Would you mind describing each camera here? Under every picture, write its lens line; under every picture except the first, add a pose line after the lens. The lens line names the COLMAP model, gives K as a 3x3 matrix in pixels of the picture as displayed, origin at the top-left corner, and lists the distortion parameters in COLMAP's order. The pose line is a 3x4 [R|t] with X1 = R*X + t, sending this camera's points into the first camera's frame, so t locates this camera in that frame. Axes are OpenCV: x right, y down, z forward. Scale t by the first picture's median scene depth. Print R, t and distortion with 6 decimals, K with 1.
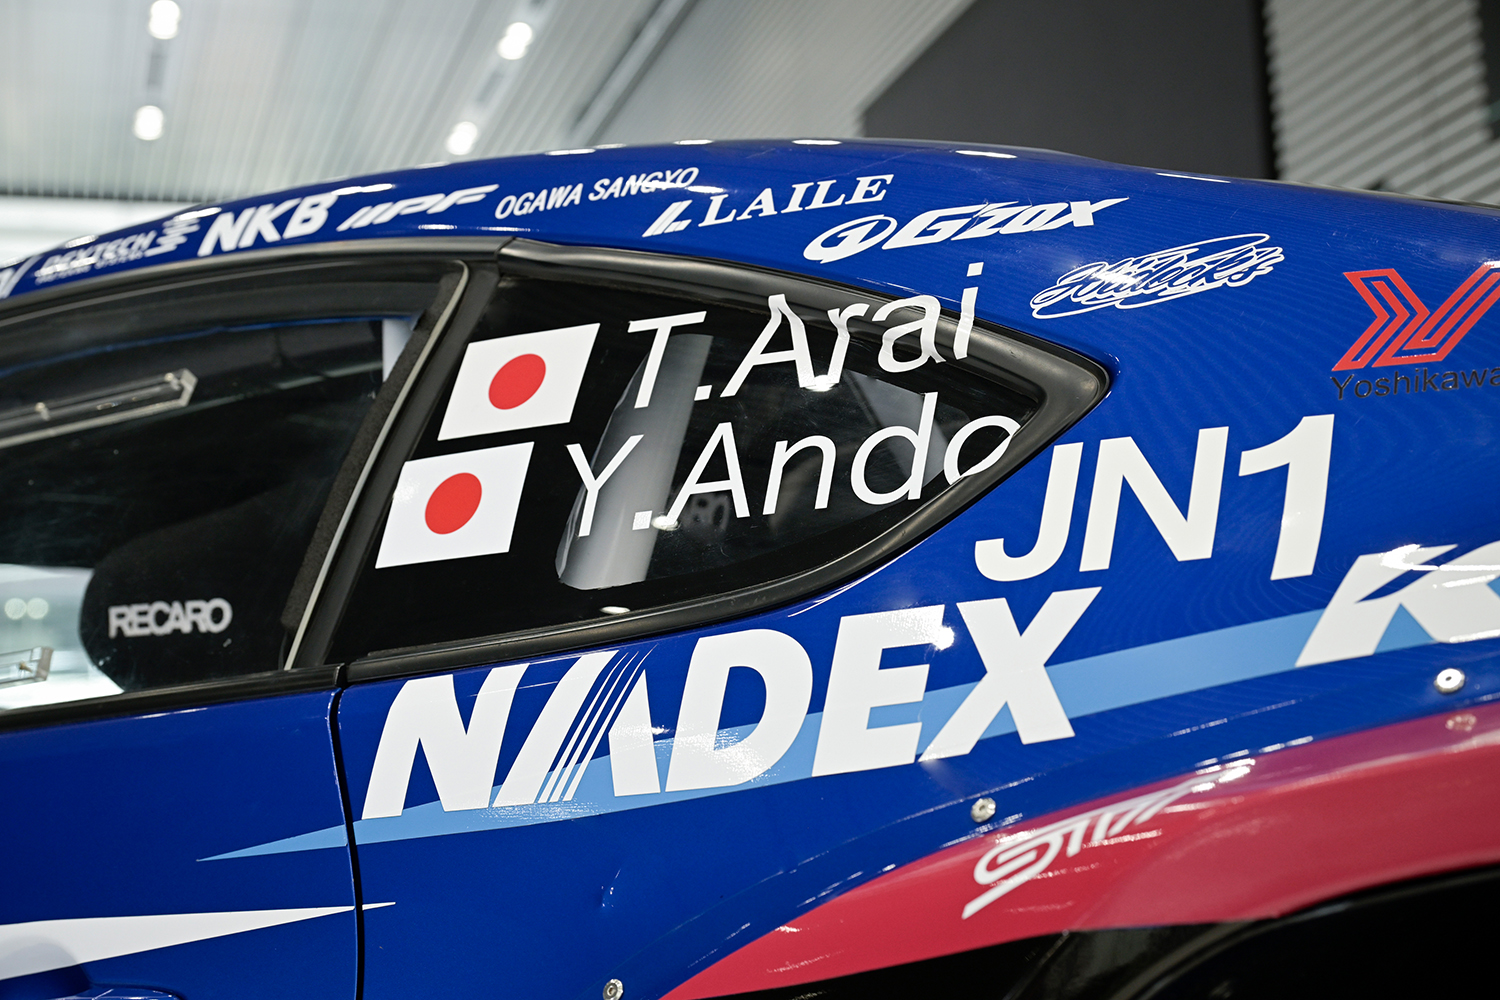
lens RADIAL K [[2451.9, 0, 745.8], [0, 2451.9, 502.0], [0, 0, 1]] dist [-0.006895, 0.000000]
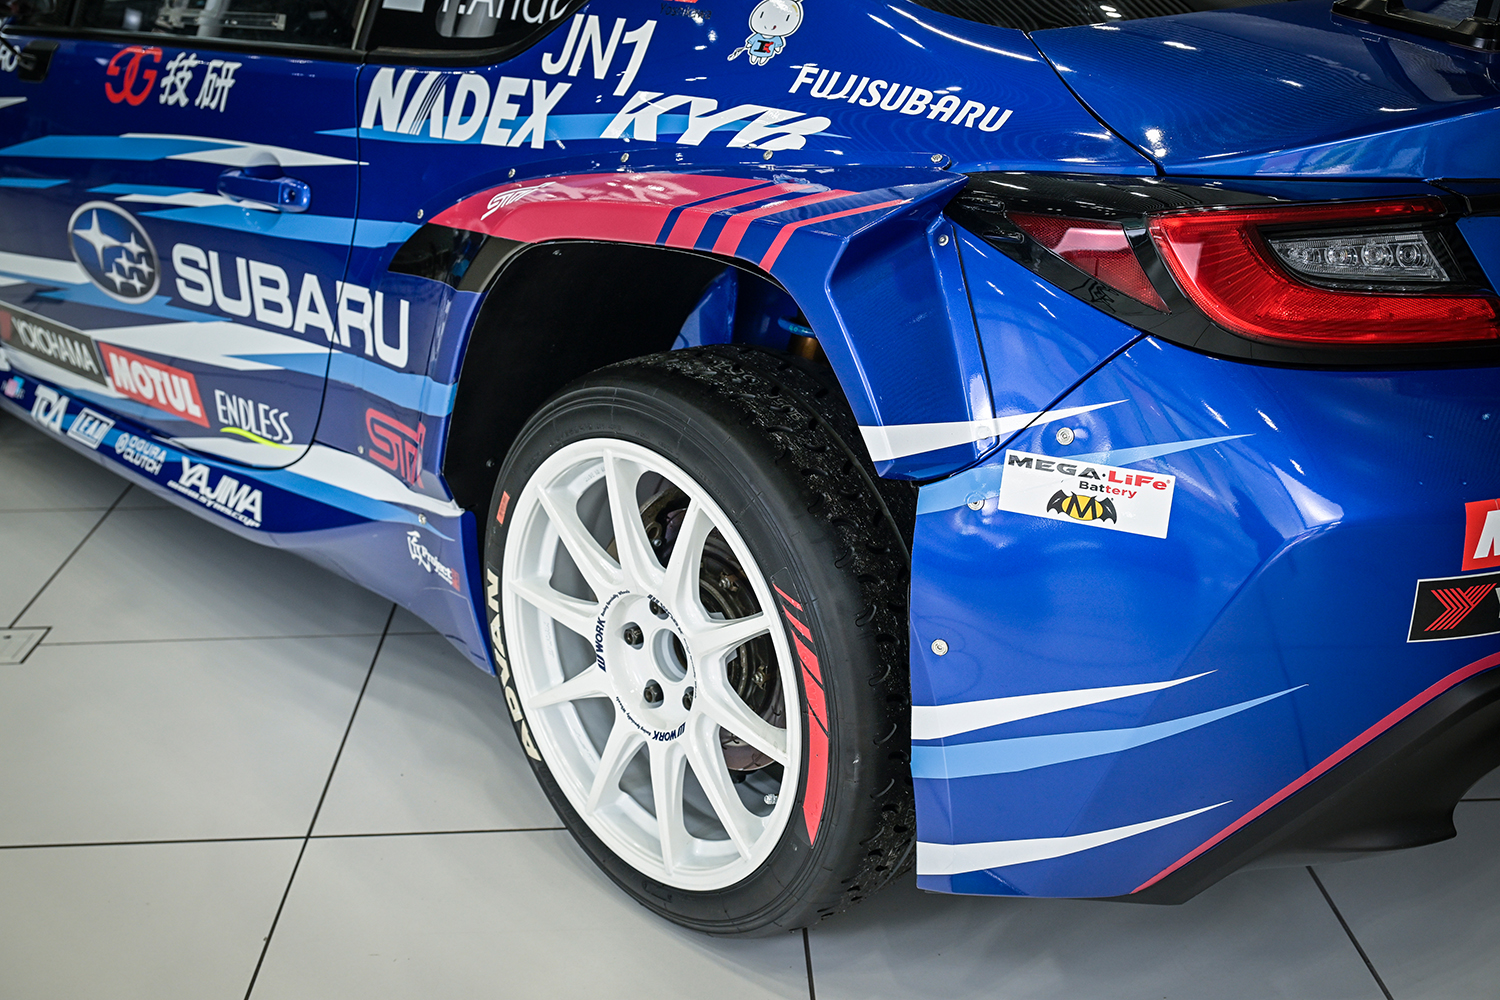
lens RADIAL K [[1736.5, 0, 753.0], [0, 1736.5, 496.0], [0, 0, 1]] dist [0.034113, 0.000000]
pose [[0.971254, 0.108219, -0.212025, 0.750171], [0.012024, 0.867249, 0.497730, -0.491132], [0.237742, -0.485972, 0.841017, -0.714553]]
